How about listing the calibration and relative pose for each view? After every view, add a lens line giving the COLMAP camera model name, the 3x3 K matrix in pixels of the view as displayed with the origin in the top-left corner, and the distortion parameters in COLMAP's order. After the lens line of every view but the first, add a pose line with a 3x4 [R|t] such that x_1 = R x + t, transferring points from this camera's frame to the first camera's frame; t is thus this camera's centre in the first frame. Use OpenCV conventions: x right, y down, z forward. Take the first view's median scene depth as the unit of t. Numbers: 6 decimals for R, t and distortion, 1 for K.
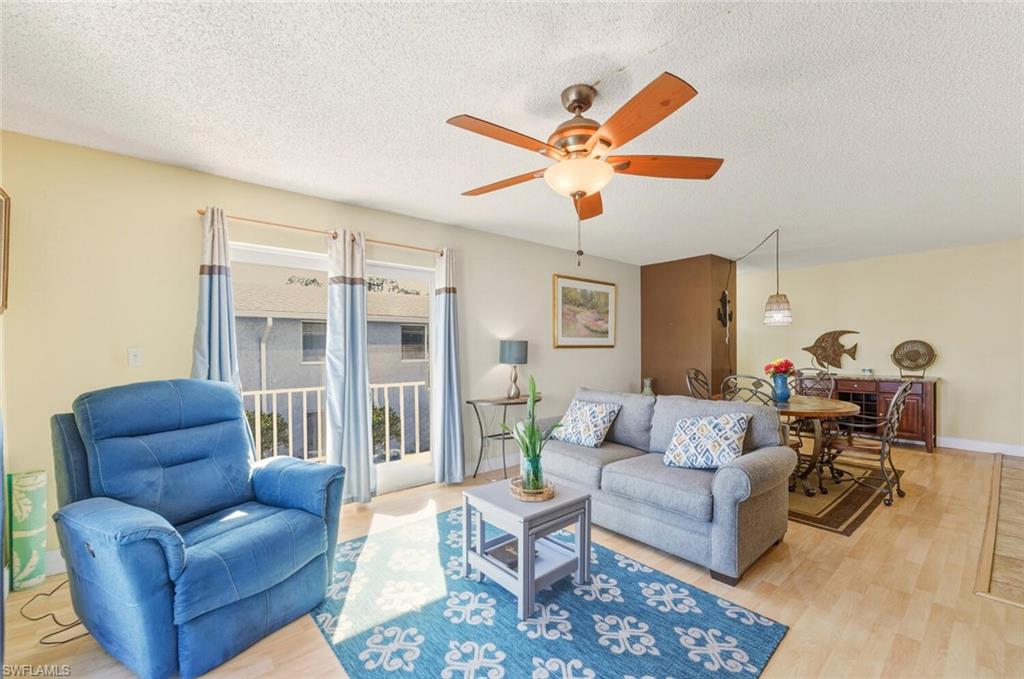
lens RADIAL K [[414.5, 0, 510.7], [0, 414.5, 344.2], [0, 0, 1]] dist [-0.010426, 0.000379]
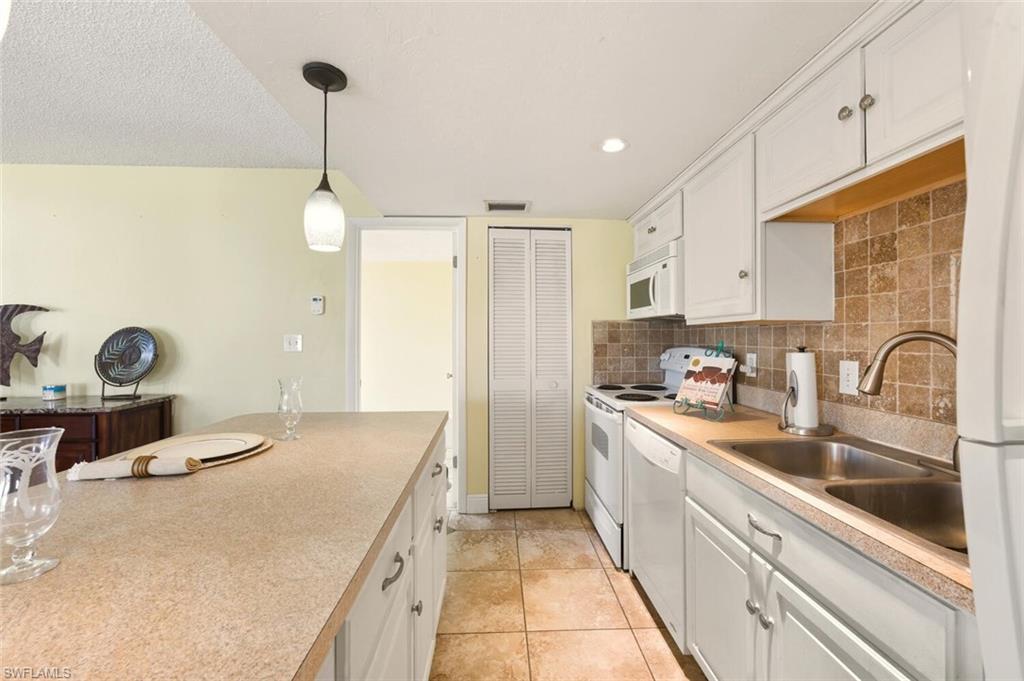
lens RADIAL K [[407.3, 0, 516.9], [0, 407.3, 334.8], [0, 0, 1]] dist [-0.001276, 0.000130]
pose [[0.596856, 0.013845, 0.802229, 0.910871], [-0.011063, 0.999898, -0.009026, -0.000913], [-0.802272, -0.003488, 0.596949, 0.313223]]
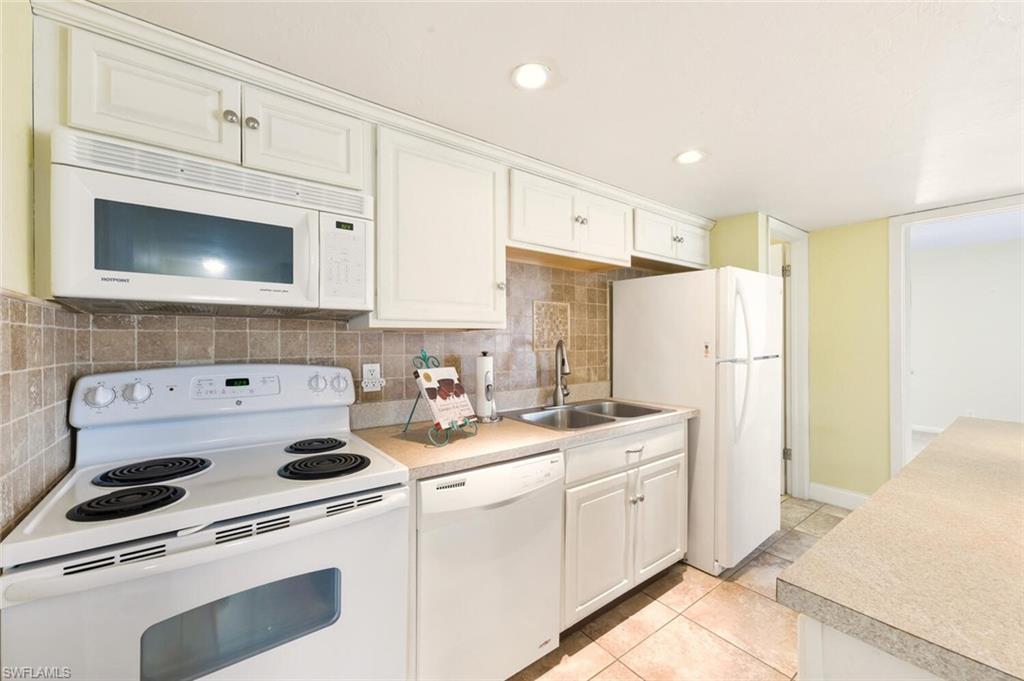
lens RADIAL K [[408.4, 0, 516.7], [0, 408.4, 339.7], [0, 0, 1]] dist [-0.000230, 0.000235]
pose [[-0.999217, 0.013857, 0.037058, 1.261755], [0.013446, 0.999845, -0.011341, -0.003543], [-0.037210, -0.010834, -0.999249, 0.730685]]
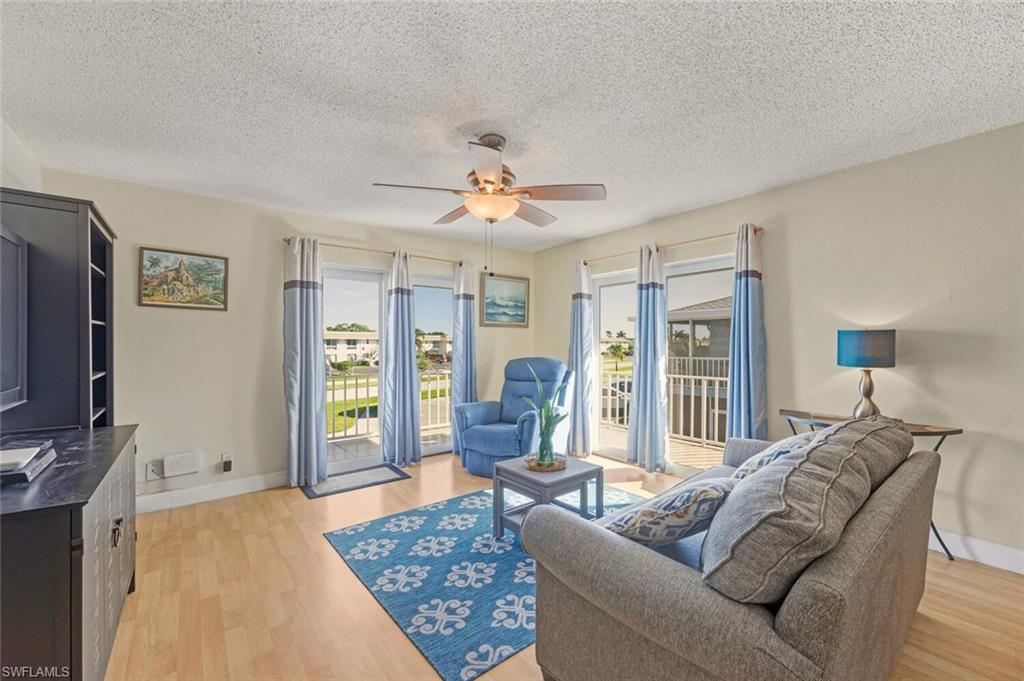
lens RADIAL K [[418.4, 0, 513.3], [0, 418.4, 337.7], [0, 0, 1]] dist [-0.003055, -0.000171]
pose [[-0.037576, -0.004616, -0.999283, 0.547186], [0.011964, 0.999916, -0.005069, 0.000390], [0.999222, -0.012146, -0.037518, 0.423133]]
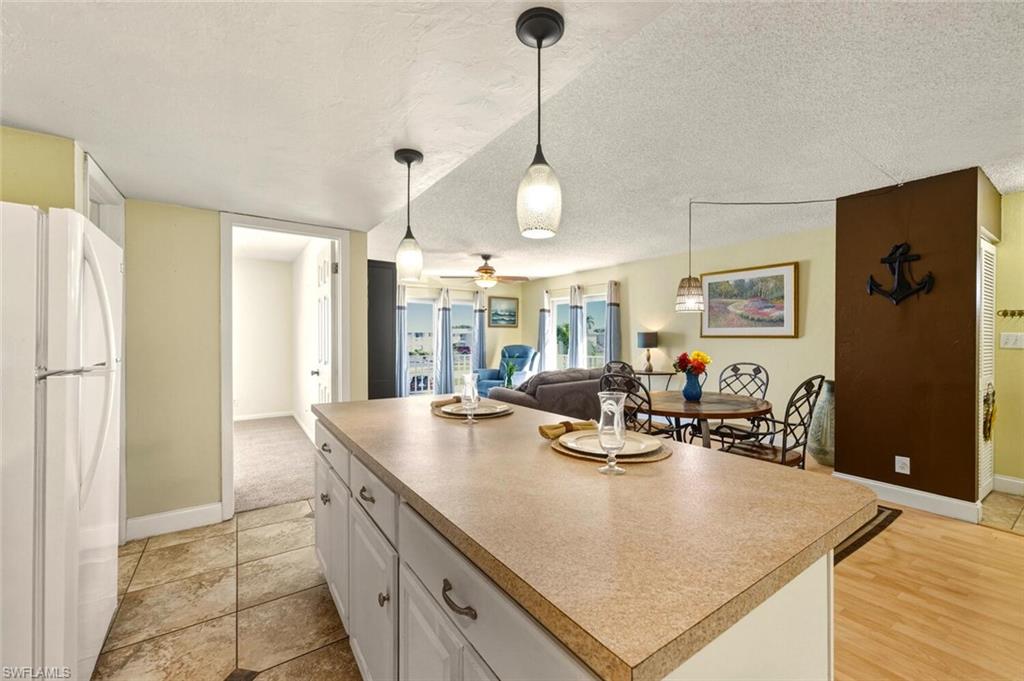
lens RADIAL K [[408.4, 0, 516.7], [0, 408.4, 339.7], [0, 0, 1]] dist [-0.000230, 0.000235]
pose [[-0.089450, 0.015635, -0.995869, 1.279283], [0.006767, 0.999863, 0.015090, -0.005095], [0.995968, -0.005389, -0.089544, 0.585031]]
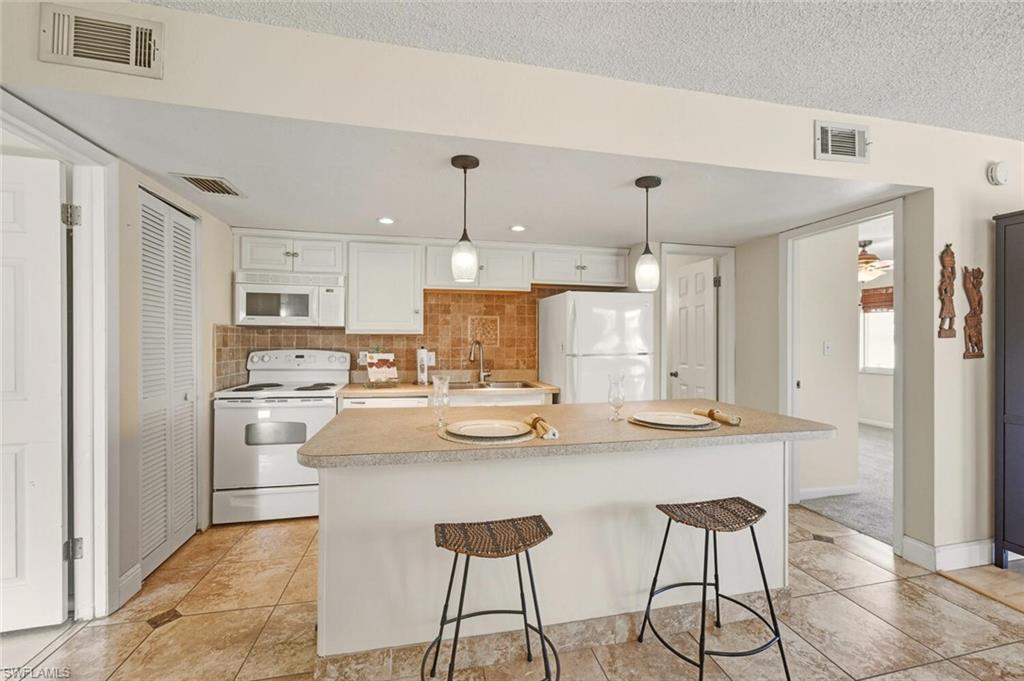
lens RADIAL K [[414.5, 0, 510.7], [0, 414.5, 345.2], [0, 0, 1]] dist [-0.010426, 0.000379]
pose [[-0.888861, 0.002100, 0.458171, 0.829768], [0.000591, 0.999994, -0.003437, 0.003557], [-0.458176, -0.002785, -0.888857, 0.911073]]
